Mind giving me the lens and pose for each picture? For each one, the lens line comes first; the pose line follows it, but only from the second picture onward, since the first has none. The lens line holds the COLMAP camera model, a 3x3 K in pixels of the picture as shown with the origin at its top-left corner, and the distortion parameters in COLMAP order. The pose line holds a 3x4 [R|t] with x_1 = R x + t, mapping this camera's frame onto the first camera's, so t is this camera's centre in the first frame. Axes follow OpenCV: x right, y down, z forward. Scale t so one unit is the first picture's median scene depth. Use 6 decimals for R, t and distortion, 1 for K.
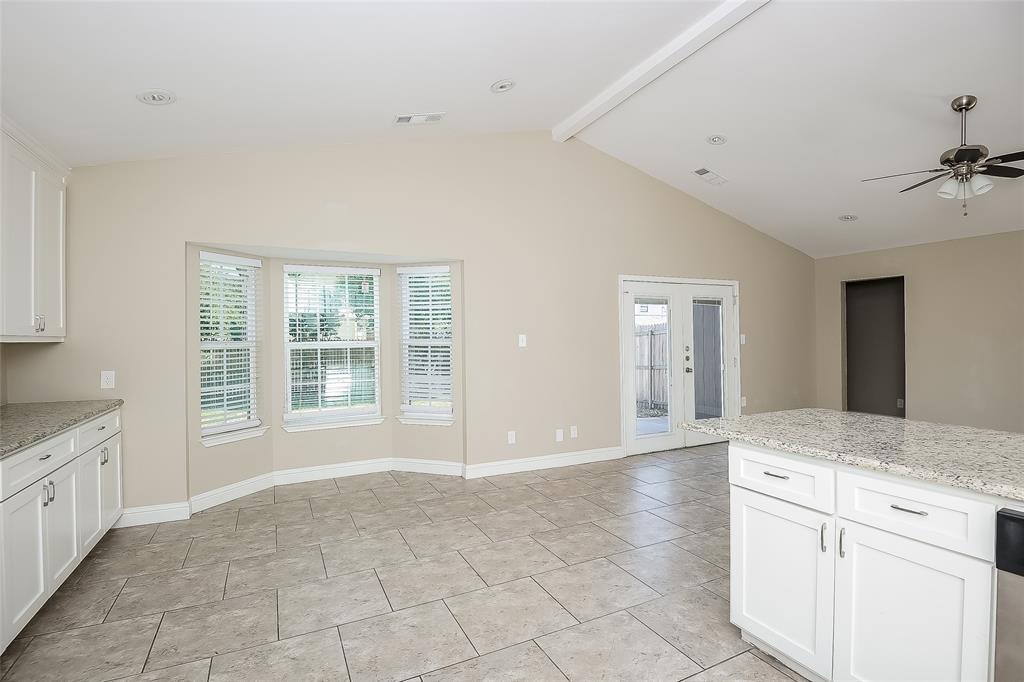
lens RADIAL K [[494.7, 0, 521.1], [0, 494.7, 337.7], [0, 0, 1]] dist [-0.003476, -0.001423]
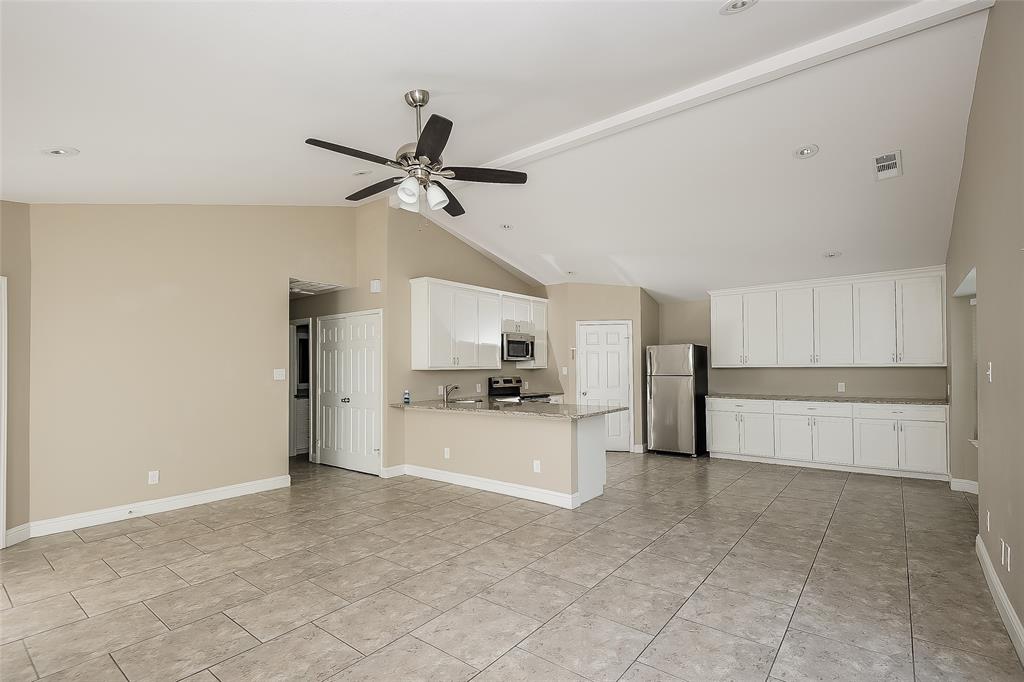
lens RADIAL K [[476.1, 0, 502.4], [0, 476.1, 346.7], [0, 0, 1]] dist [0.003578, -0.000955]
pose [[-0.914042, 0.000508, -0.405620, 1.015582], [0.017758, 0.999091, -0.038766, -0.019164], [0.405231, -0.042637, -0.913220, 1.629533]]
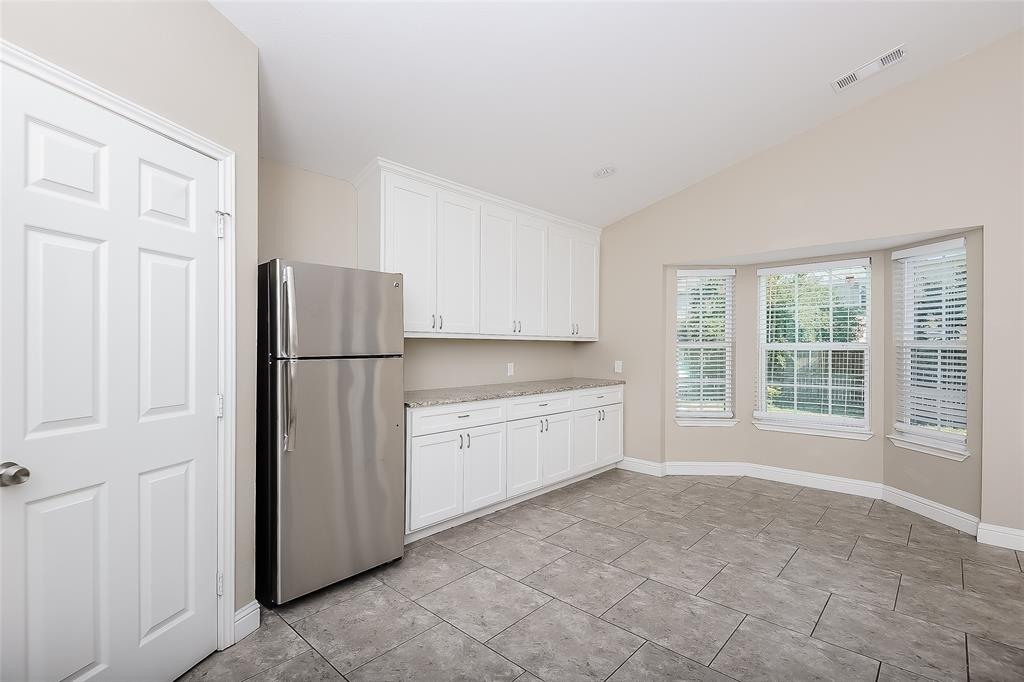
lens RADIAL K [[476.1, 0, 502.4], [0, 476.1, 346.7], [0, 0, 1]] dist [0.003578, -0.000955]
pose [[0.342129, 0.013828, -0.939551, 0.334023], [-0.008182, 0.999898, 0.011737, 0.010868], [0.939617, 0.003672, 0.342207, 0.163685]]
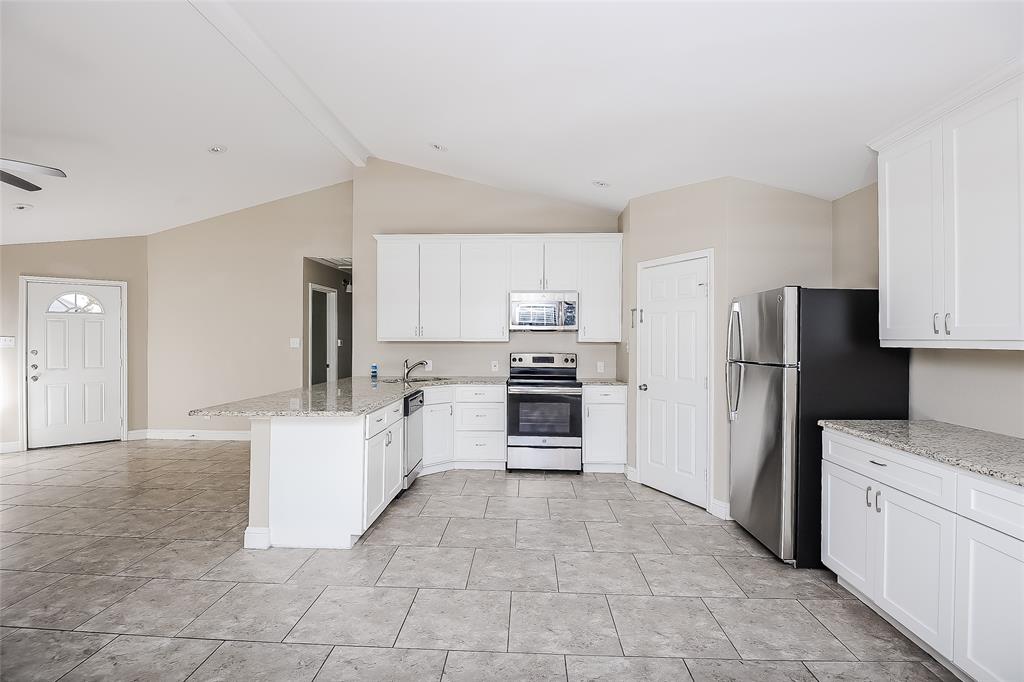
lens RADIAL K [[478.5, 0, 505.6], [0, 478.5, 338.4], [0, 0, 1]] dist [-0.018623, -0.001447]
pose [[-0.870860, 0.006741, 0.491485, -0.361029], [0.004355, 0.999973, -0.005999, -0.005242], [-0.491511, -0.003084, -0.870866, 1.100724]]
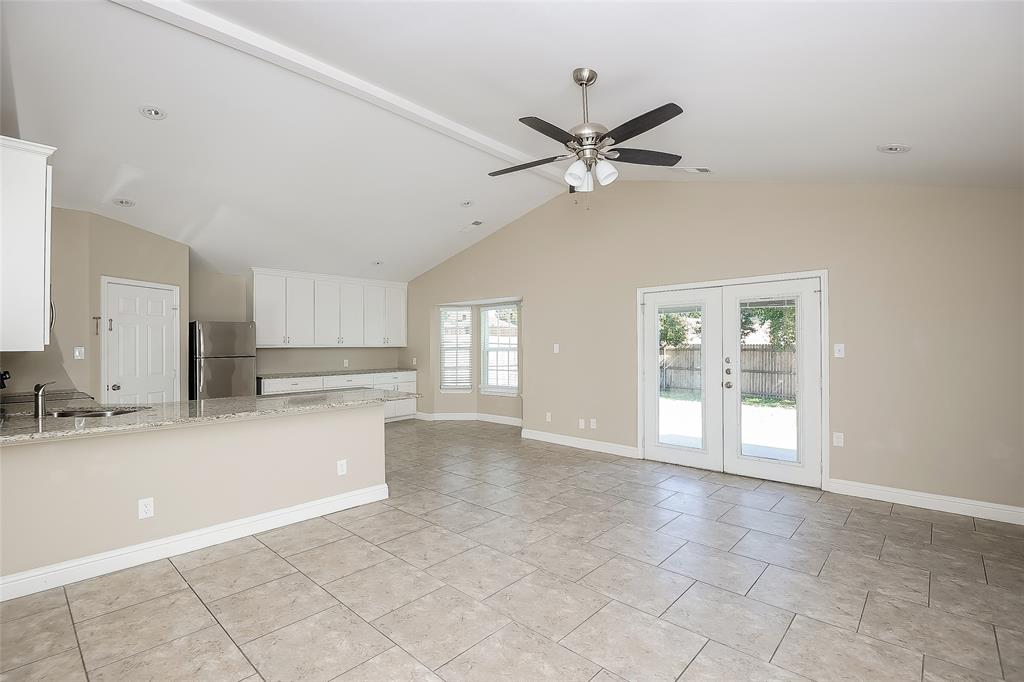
lens RADIAL K [[478.5, 0, 505.6], [0, 478.5, 338.4], [0, 0, 1]] dist [-0.018623, -0.001447]
pose [[0.348236, -0.003741, -0.937399, 1.491116], [0.003459, 0.999990, -0.002706, -0.023114], [0.937400, -0.002300, 0.348246, 0.508892]]
